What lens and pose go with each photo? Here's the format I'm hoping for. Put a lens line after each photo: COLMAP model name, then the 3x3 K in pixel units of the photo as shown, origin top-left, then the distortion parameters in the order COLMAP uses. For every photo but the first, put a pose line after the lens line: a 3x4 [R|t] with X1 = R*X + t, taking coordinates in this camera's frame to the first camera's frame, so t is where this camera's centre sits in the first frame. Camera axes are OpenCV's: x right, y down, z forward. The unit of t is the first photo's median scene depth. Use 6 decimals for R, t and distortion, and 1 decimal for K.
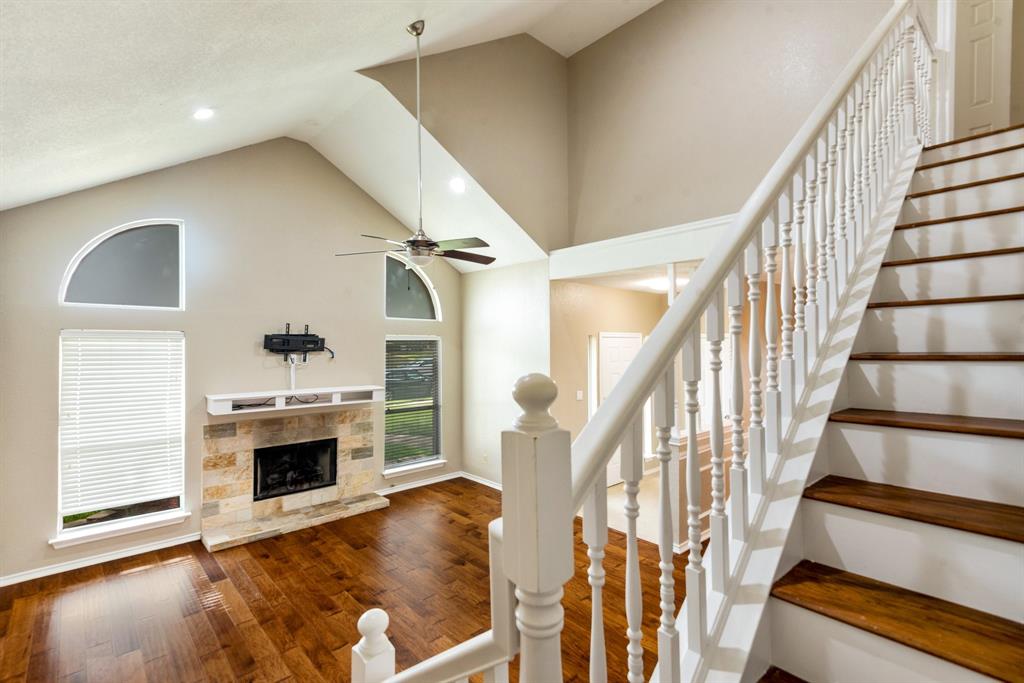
lens RADIAL K [[472.2, 0, 511.6], [0, 472.2, 323.0], [0, 0, 1]] dist [0.001614, -0.000024]
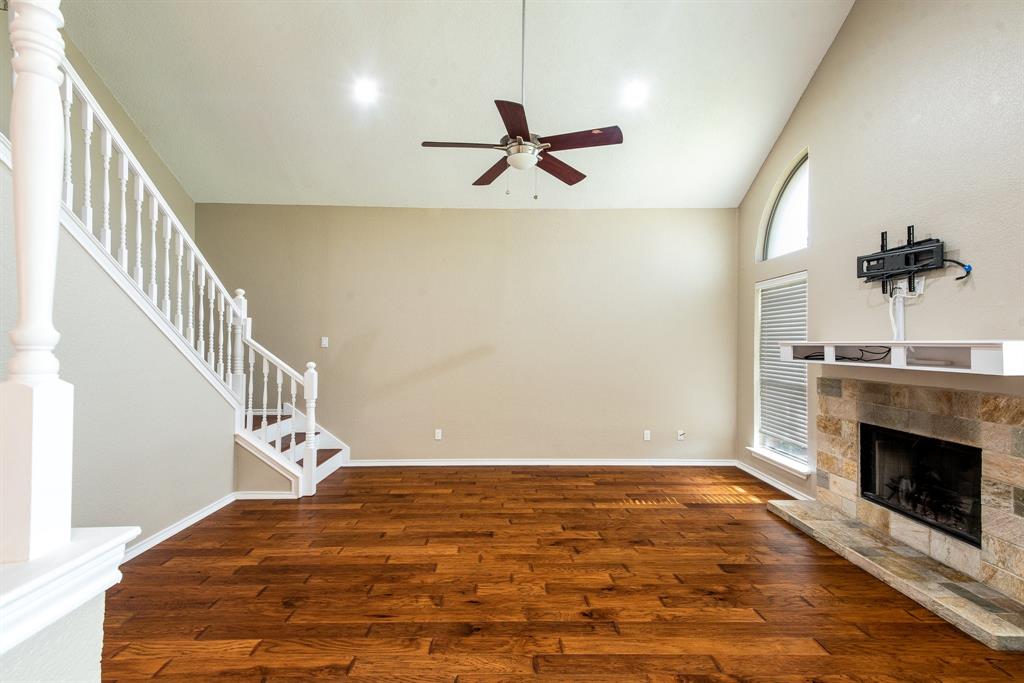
lens RADIAL K [[456.6, 0, 508.3], [0, 456.6, 343.7], [0, 0, 1]] dist [0.044487, -0.015257]
pose [[-0.664529, 0.000318, -0.747263, 0.305460], [0.032997, 0.999037, -0.028919, 0.148129], [0.746534, -0.043875, -0.663899, 1.035498]]
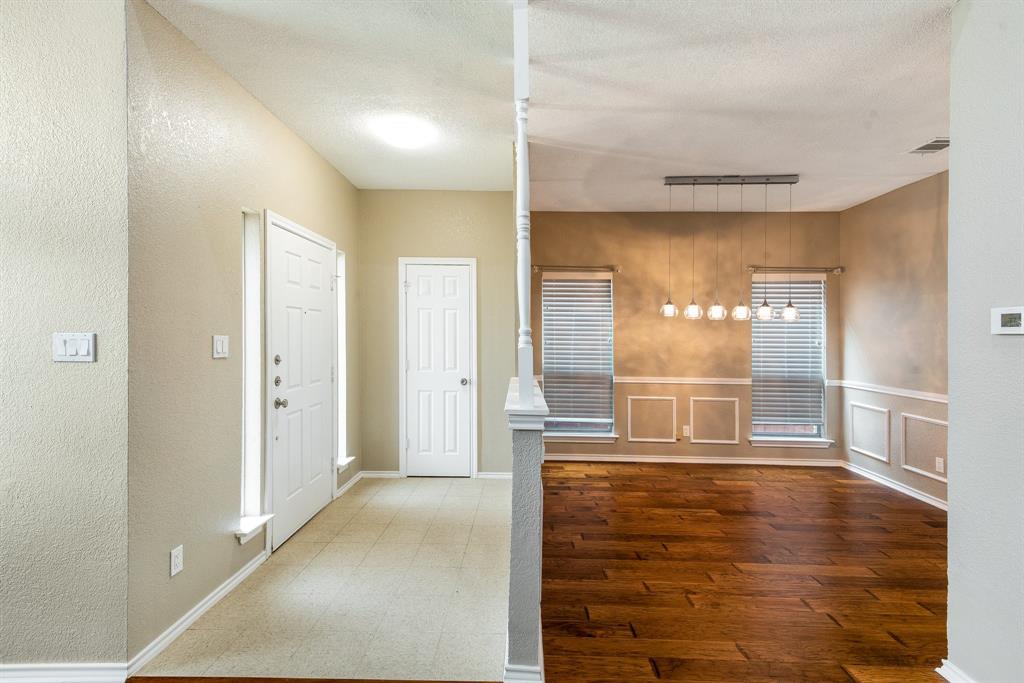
lens RADIAL K [[475.5, 0, 512.0], [0, 475.5, 341.5], [0, 0, 1]] dist [0.022378, 0.000124]
pose [[0.690723, 0.005213, 0.723101, 0.025837], [-0.044826, 0.998360, 0.035621, 0.136279], [-0.721729, -0.057018, 0.689823, 0.620402]]
